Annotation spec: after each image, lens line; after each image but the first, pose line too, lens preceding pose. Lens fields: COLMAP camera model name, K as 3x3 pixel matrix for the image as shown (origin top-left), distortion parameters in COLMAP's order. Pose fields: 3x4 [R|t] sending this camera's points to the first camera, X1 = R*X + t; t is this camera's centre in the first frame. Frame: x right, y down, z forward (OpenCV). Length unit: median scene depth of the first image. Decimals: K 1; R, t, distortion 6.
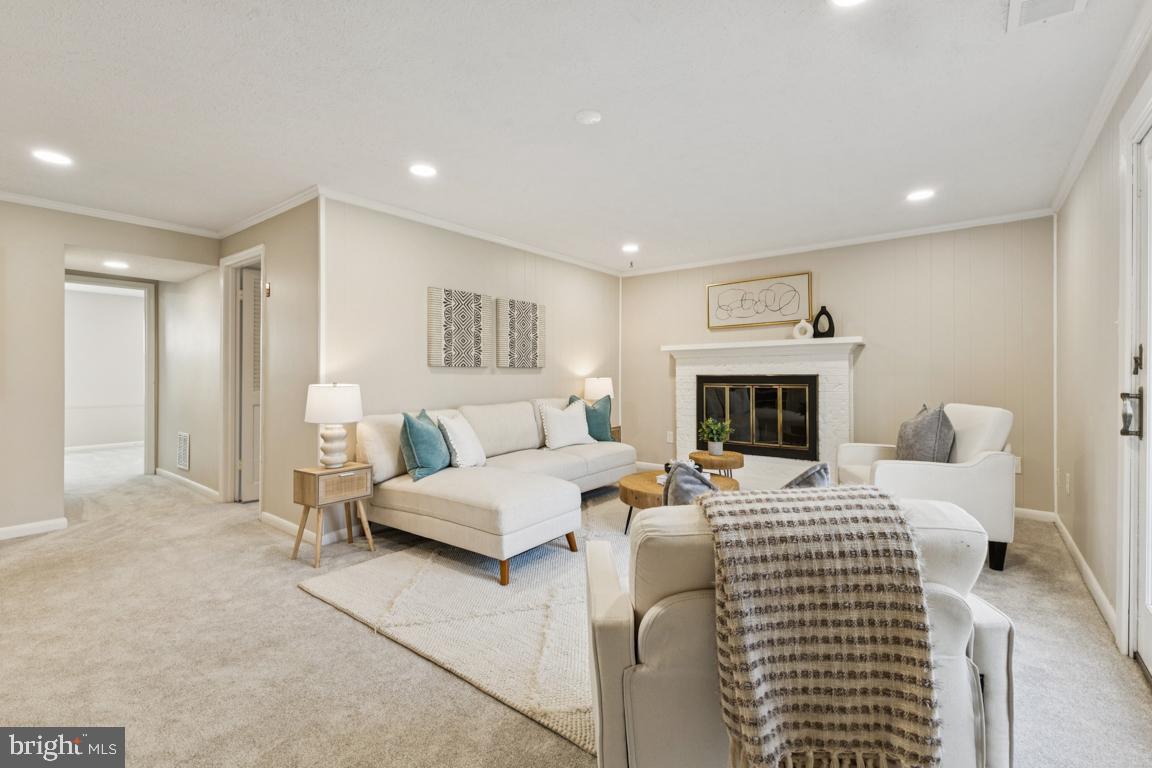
lens RADIAL K [[502.5, 0, 583.4], [0, 502.5, 374.4], [0, 0, 1]] dist [0.017661, -0.000525]
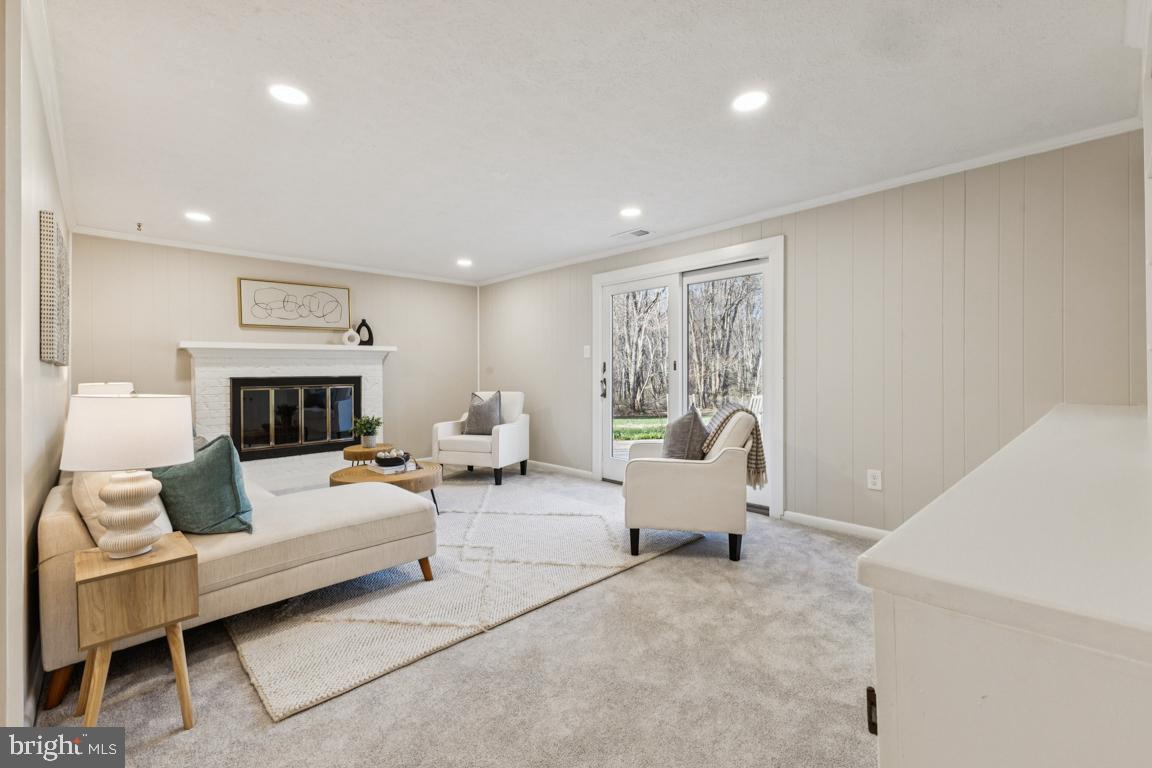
lens RADIAL K [[500.3, 0, 575.7], [0, 500.3, 380.1], [0, 0, 1]] dist [0.013630, -0.000118]
pose [[0.159461, -0.016494, 0.987066, -0.622032], [0.006530, 0.999856, 0.015653, -0.004568], [-0.987183, 0.003949, 0.159546, 0.298026]]
